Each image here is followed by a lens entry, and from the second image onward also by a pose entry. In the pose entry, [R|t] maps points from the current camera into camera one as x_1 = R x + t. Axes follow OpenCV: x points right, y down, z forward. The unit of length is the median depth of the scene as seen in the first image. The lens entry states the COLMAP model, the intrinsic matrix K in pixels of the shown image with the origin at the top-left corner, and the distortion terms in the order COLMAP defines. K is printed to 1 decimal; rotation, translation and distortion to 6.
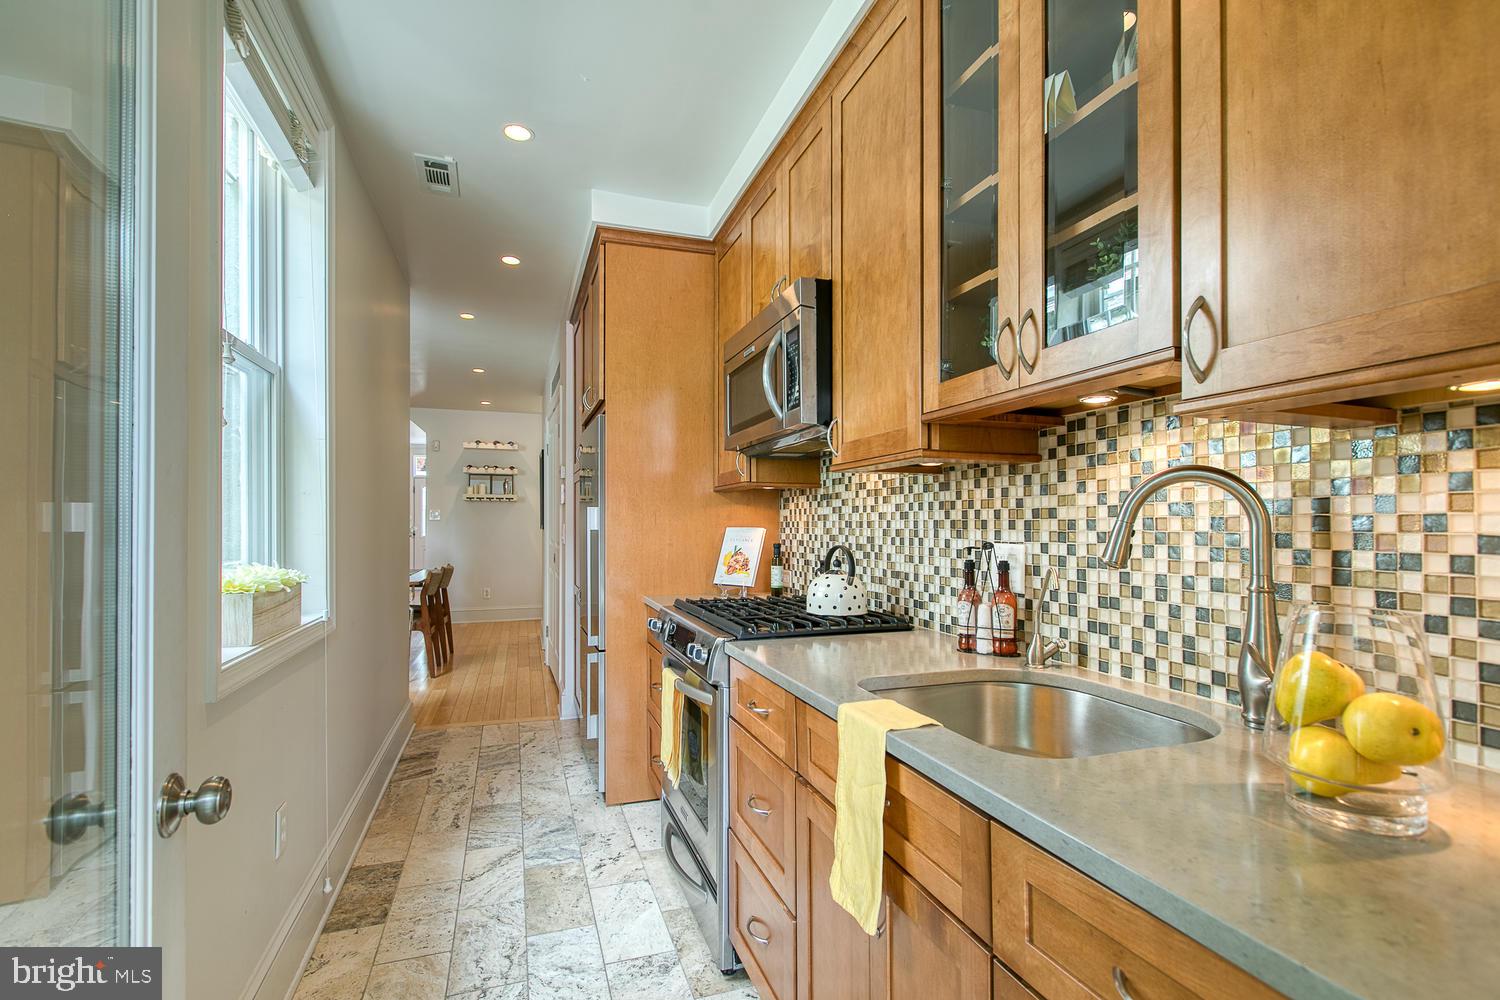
lens RADIAL K [[686.2, 0, 740.3], [0, 686.2, 512.7], [0, 0, 1]] dist [-0.001018, -0.000013]
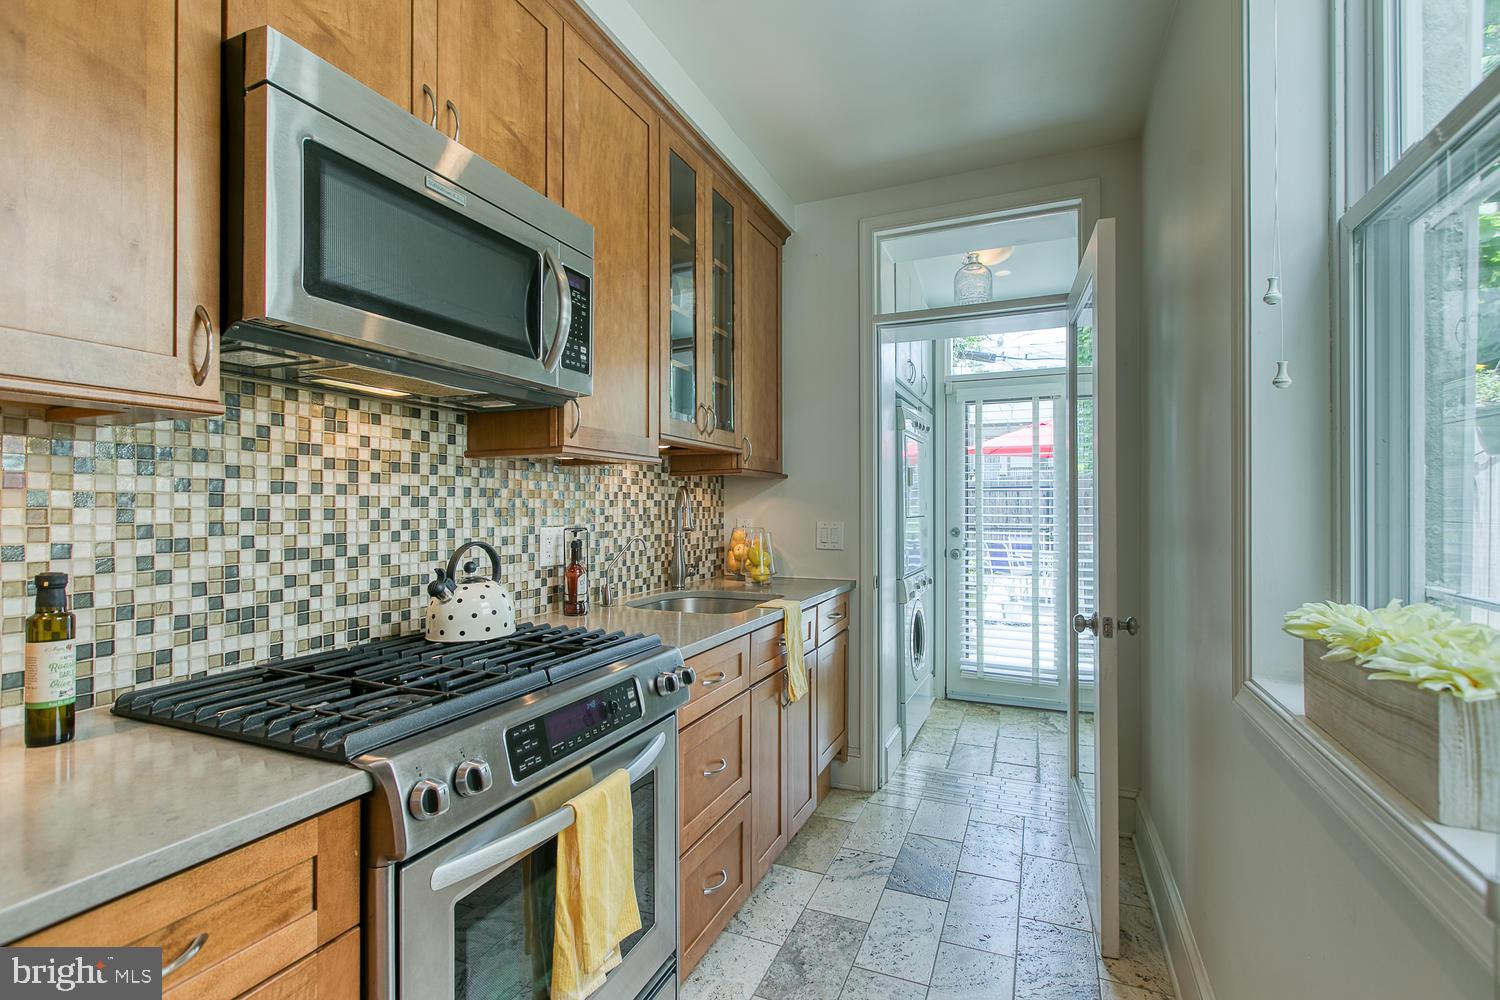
lens RADIAL K [[686.2, 0, 740.3], [0, 686.2, 512.7], [0, 0, 1]] dist [-0.001018, -0.000013]
pose [[-0.743160, -0.005737, 0.669089, -0.554365], [-0.011810, 0.999920, -0.004543, 0.015886], [-0.669009, -0.011278, -0.743168, 1.345641]]
